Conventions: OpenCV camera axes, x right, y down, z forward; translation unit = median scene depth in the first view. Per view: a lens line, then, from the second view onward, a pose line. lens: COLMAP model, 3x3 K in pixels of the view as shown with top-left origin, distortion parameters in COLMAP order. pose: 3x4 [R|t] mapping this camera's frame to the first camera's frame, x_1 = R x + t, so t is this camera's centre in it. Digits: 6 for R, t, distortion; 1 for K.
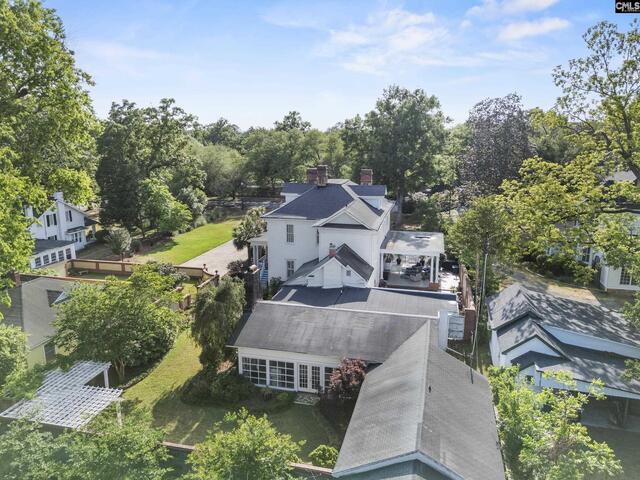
lens RADIAL K [[468.2, 0, 320.0], [0, 468.2, 240.0], [0, 0, 1]] dist [0.075194, -0.080505]
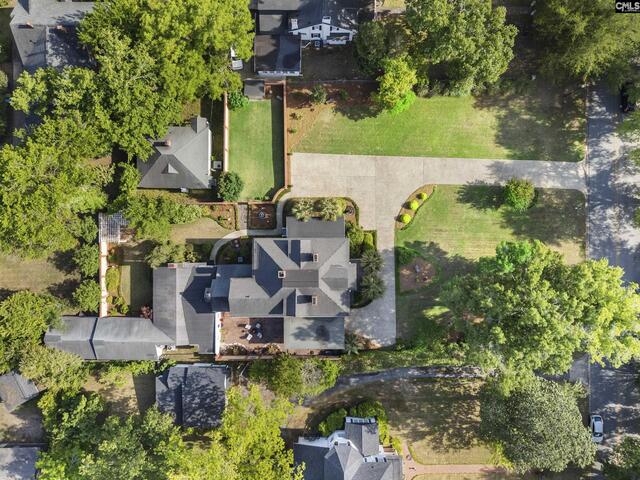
lens RADIAL K [[468.2, 0, 320.0], [0, 468.2, 240.0], [0, 0, 1]] dist [0.075194, -0.080505]
pose [[0.234975, 0.971727, 0.023096, -0.157967], [-0.166373, 0.016797, 0.985920, -2.287424], [0.957657, -0.235509, 0.165616, 1.354205]]
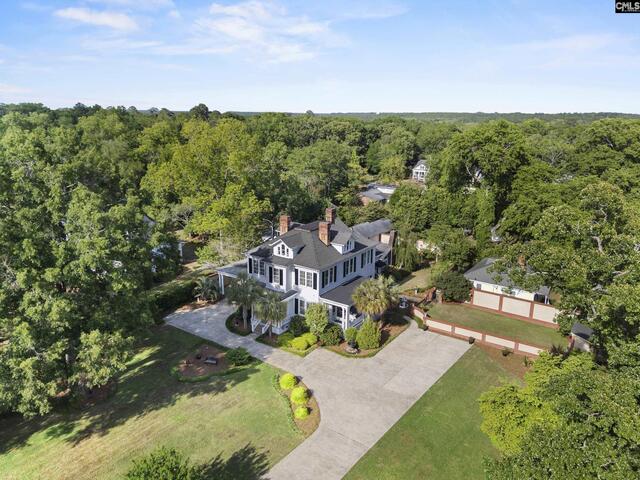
lens RADIAL K [[479.6, 0, 320.0], [0, 479.6, 240.0], [0, 0, 1]] dist [0.070365, -0.090288]
pose [[-0.935199, -0.099846, 0.339756, -0.617143], [0.065857, 0.893653, 0.443900, -0.971670], [-0.347946, 0.437510, -0.829168, 3.149656]]
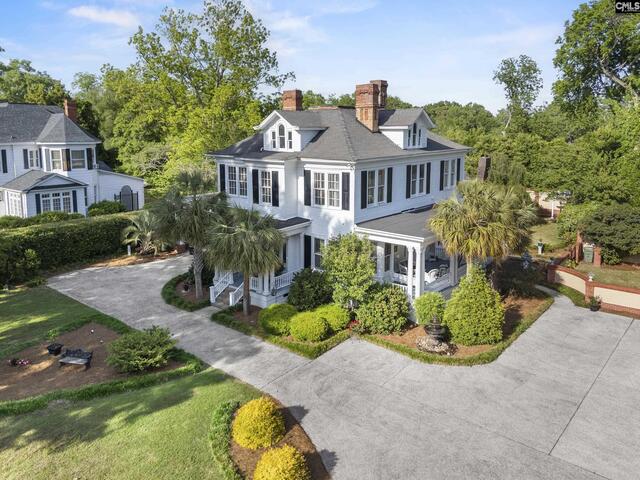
lens RADIAL K [[487.2, 0, 316.7], [0, 487.2, 202.8], [0, 0, 1]] dist [0.052342, -0.093109]
pose [[-0.897067, -0.057646, 0.438118, -0.342727], [0.101921, 0.937732, 0.332071, -0.339900], [-0.429980, 0.342544, -0.835333, 2.497354]]
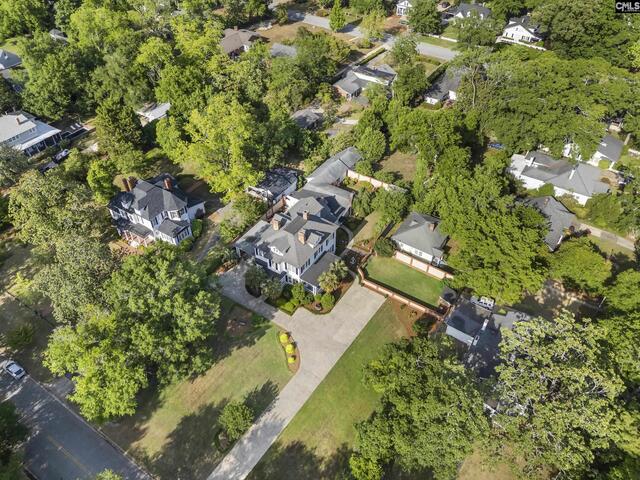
lens RADIAL K [[468.2, 0, 320.0], [0, 468.2, 240.0], [0, 0, 1]] dist [0.075194, -0.080505]
pose [[-0.943035, -0.225285, 0.244808, -0.818346], [0.070625, 0.583506, 0.809032, -2.456113], [-0.325110, 0.780236, -0.534356, 3.130262]]
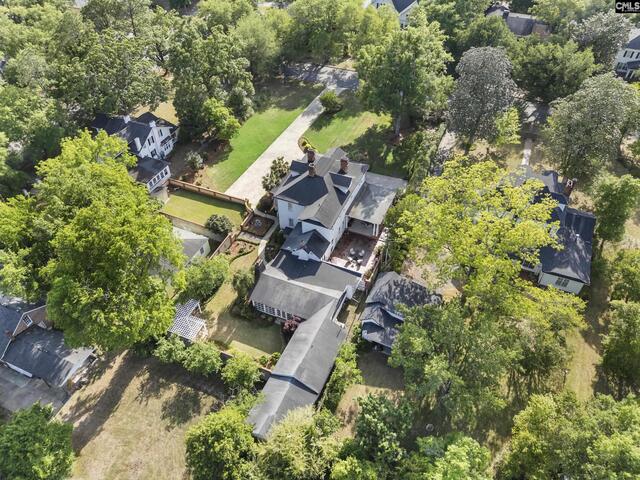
lens RADIAL K [[468.2, 0, 320.0], [0, 468.2, 240.0], [0, 0, 1]] dist [0.075194, -0.080505]
pose [[0.985135, 0.116724, -0.126037, 0.382282], [-0.031139, 0.842874, 0.537209, -1.163742], [0.168939, -0.525298, 0.833979, -0.658205]]
